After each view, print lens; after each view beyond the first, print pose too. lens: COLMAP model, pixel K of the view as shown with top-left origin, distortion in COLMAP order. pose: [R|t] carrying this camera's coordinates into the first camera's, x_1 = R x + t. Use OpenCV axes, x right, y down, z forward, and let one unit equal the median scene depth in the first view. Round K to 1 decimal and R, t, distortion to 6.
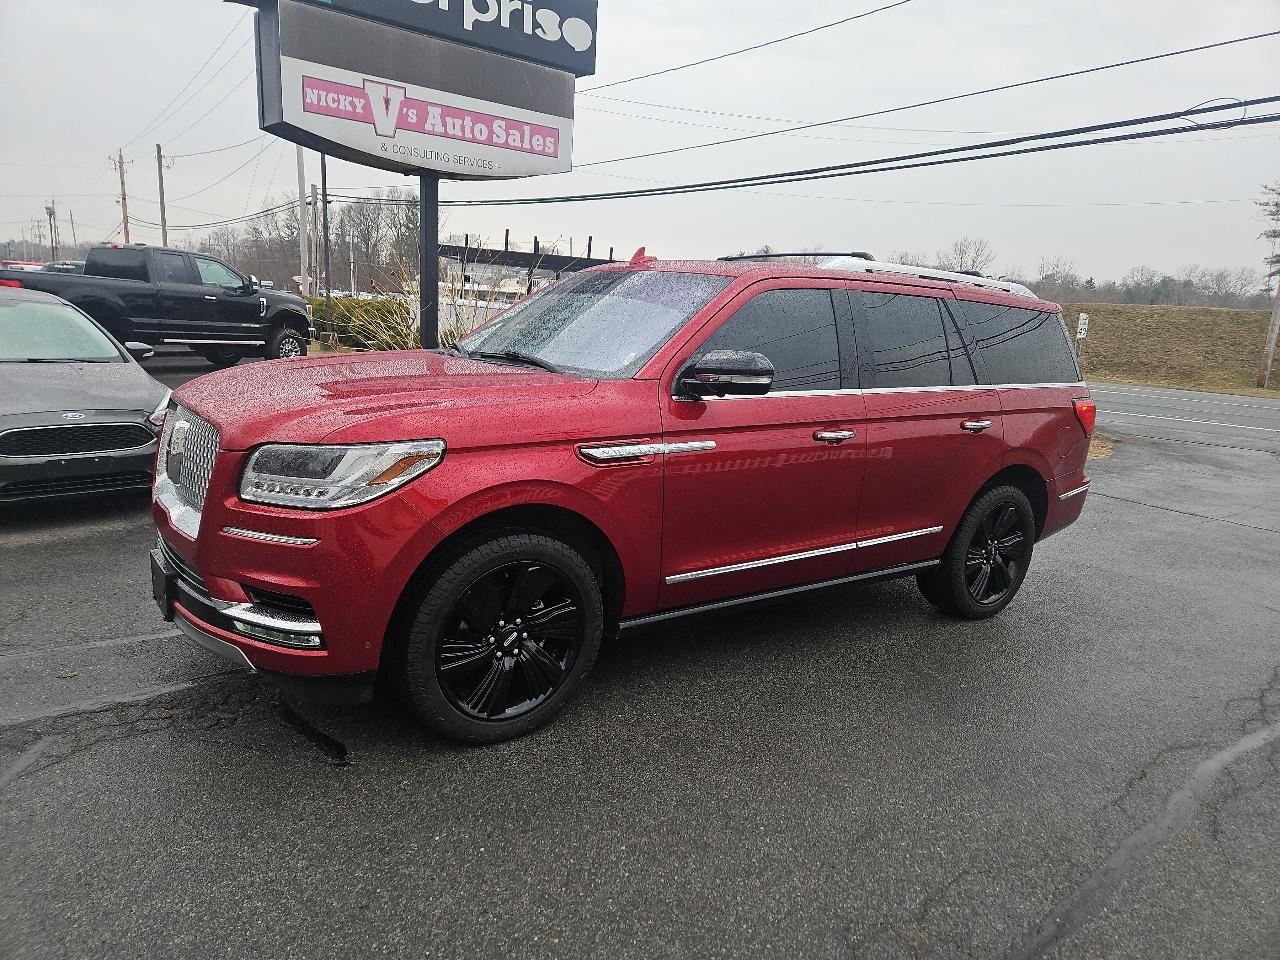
lens RADIAL K [[865.3, 0, 633.4], [0, 865.3, 467.8], [0, 0, 1]] dist [0.076315, -0.062363]
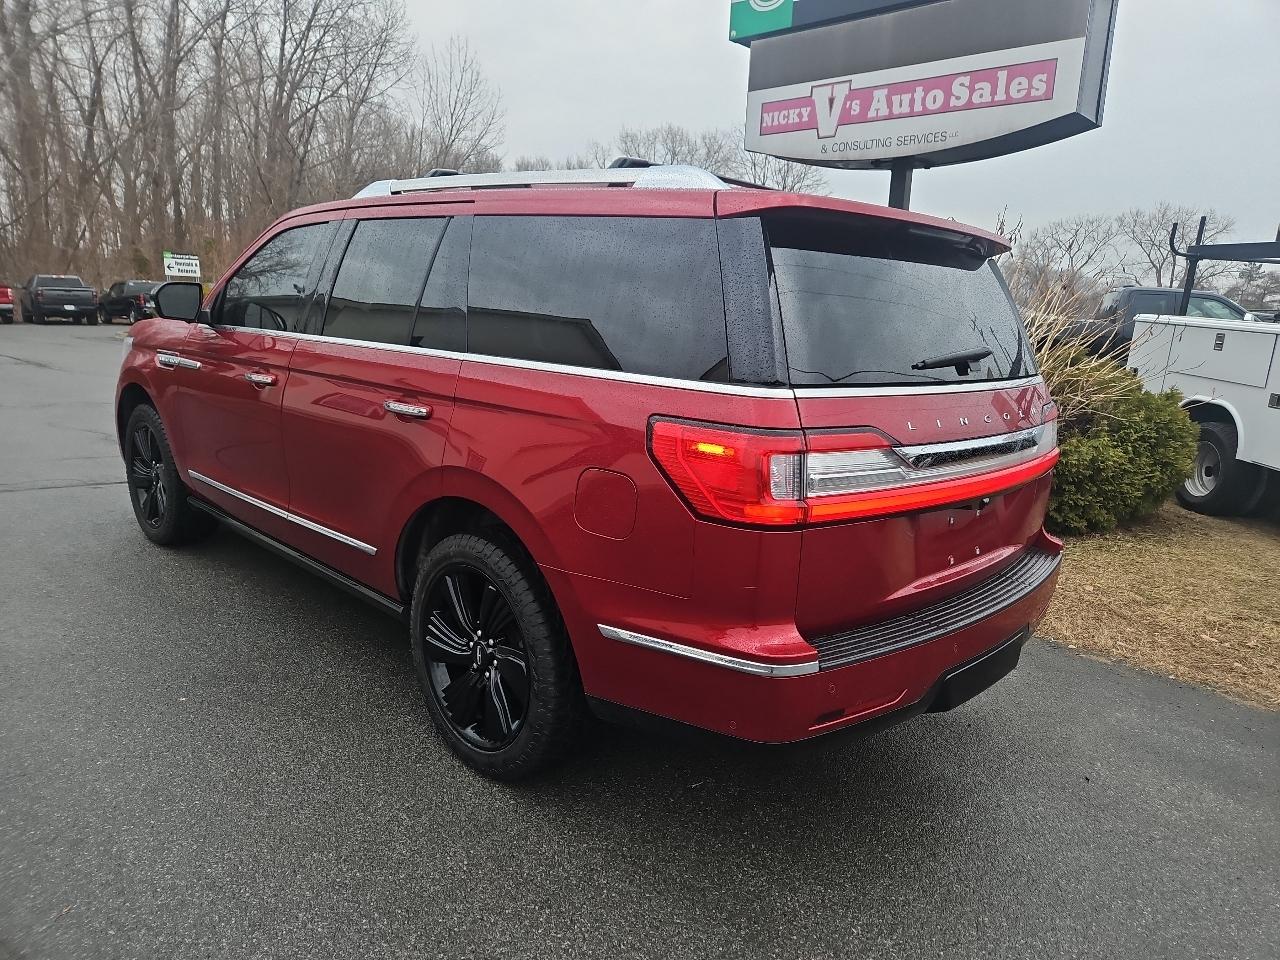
lens RADIAL K [[867.0, 0, 634.4], [0, 867.0, 461.7], [0, 0, 1]] dist [0.045722, -0.005484]
pose [[0.148158, 0.128404, -0.980593, 0.730024], [-0.222493, 0.970444, 0.093458, -0.074508], [0.963611, 0.204328, 0.172348, 0.742251]]
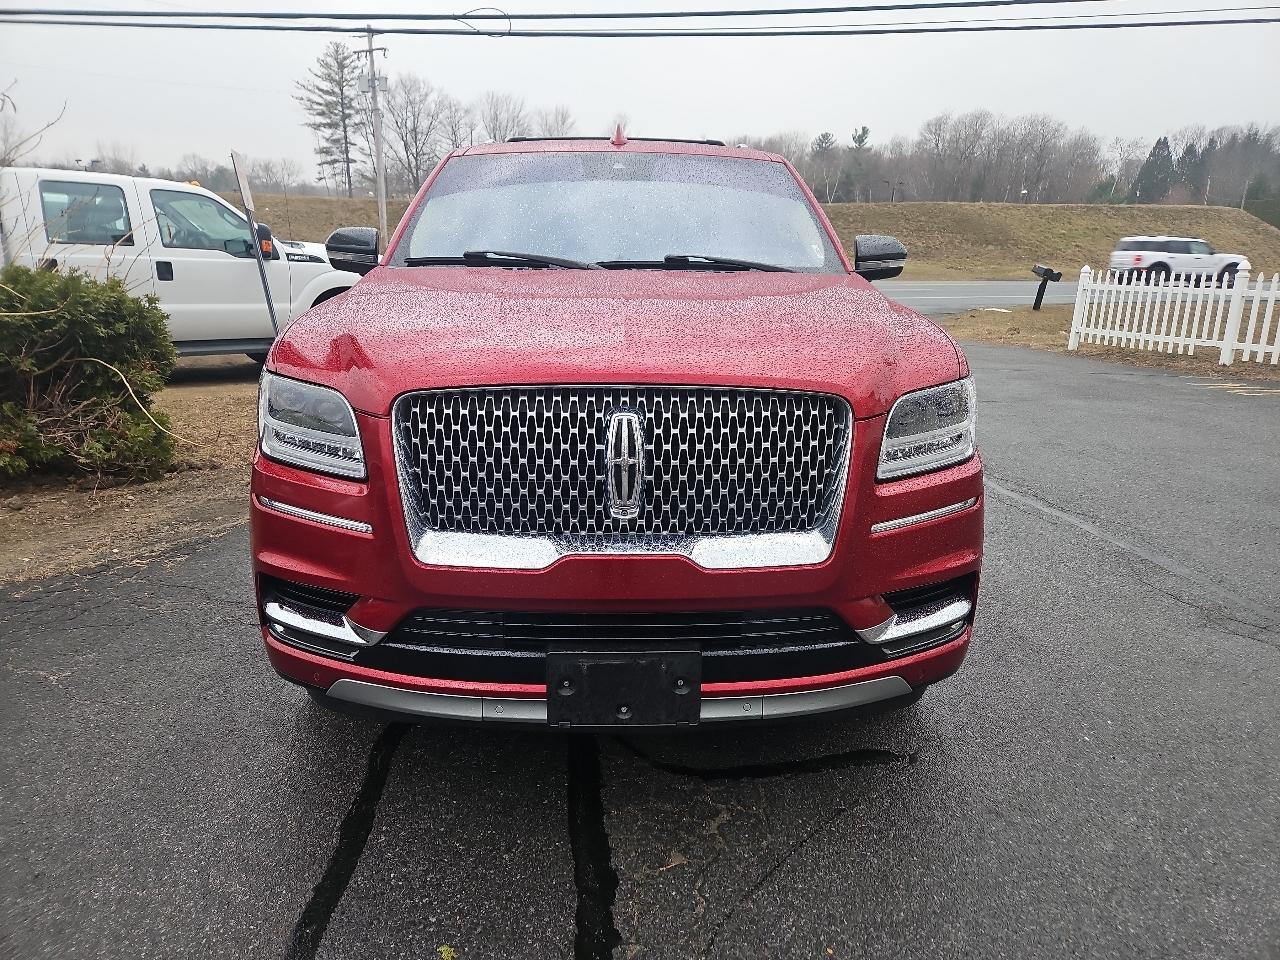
lens RADIAL K [[866.7, 0, 643.9], [0, 866.7, 467.7], [0, 0, 1]] dist [0.075053, -0.059569]
pose [[0.560565, -0.255108, 0.787837, -0.482612], [0.161021, 0.966787, 0.198483, -0.063652], [-0.812305, 0.015595, 0.583024, 0.324119]]
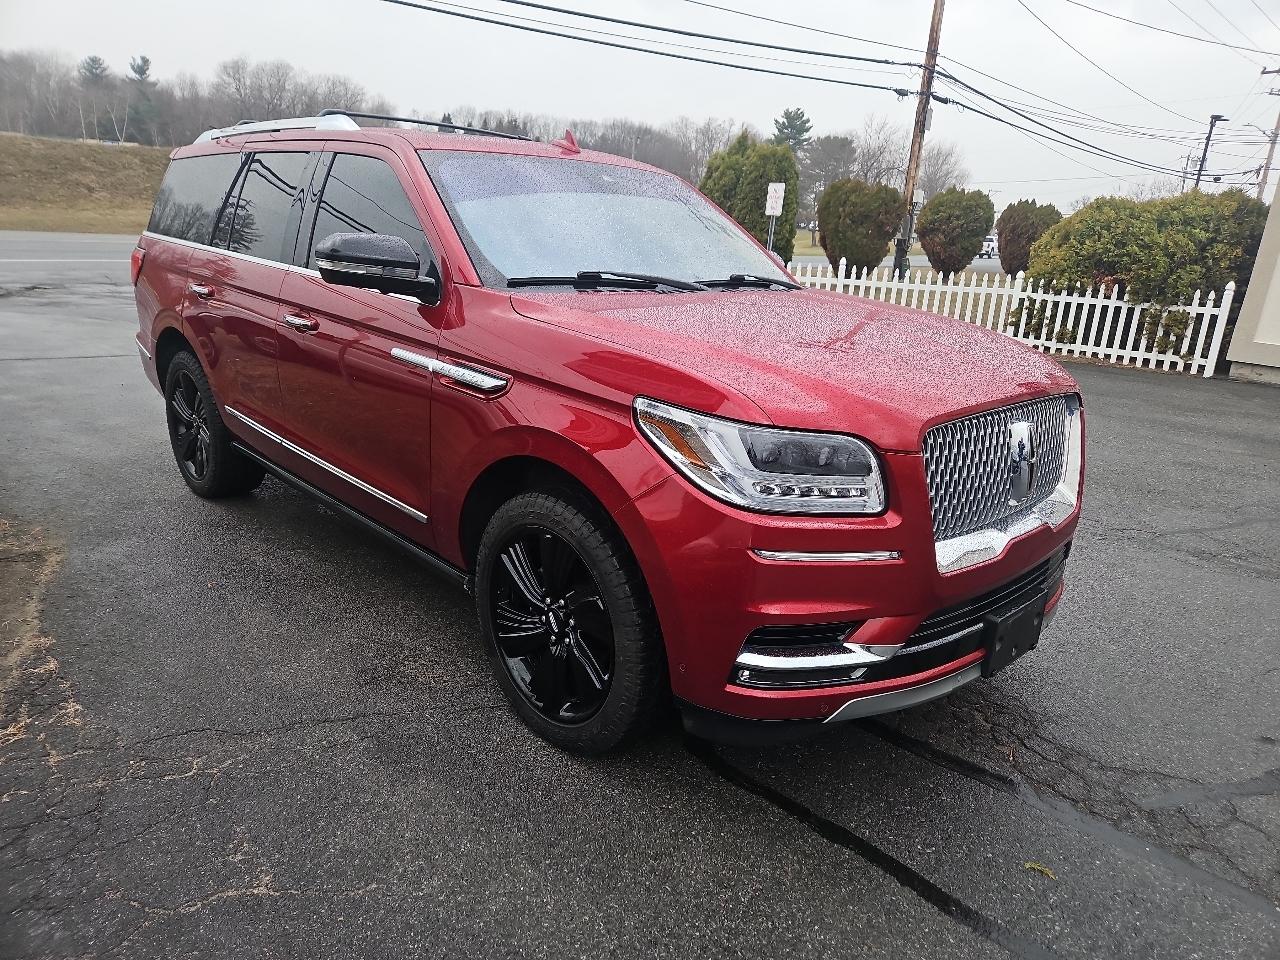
lens RADIAL K [[865.3, 0, 633.4], [0, 865.3, 467.8], [0, 0, 1]] dist [0.076315, -0.062363]
pose [[-0.117848, -0.330090, 0.936564, -0.591496], [0.106022, 0.933563, 0.342373, -0.153723], [-0.987356, 0.139644, -0.075022, 0.691540]]
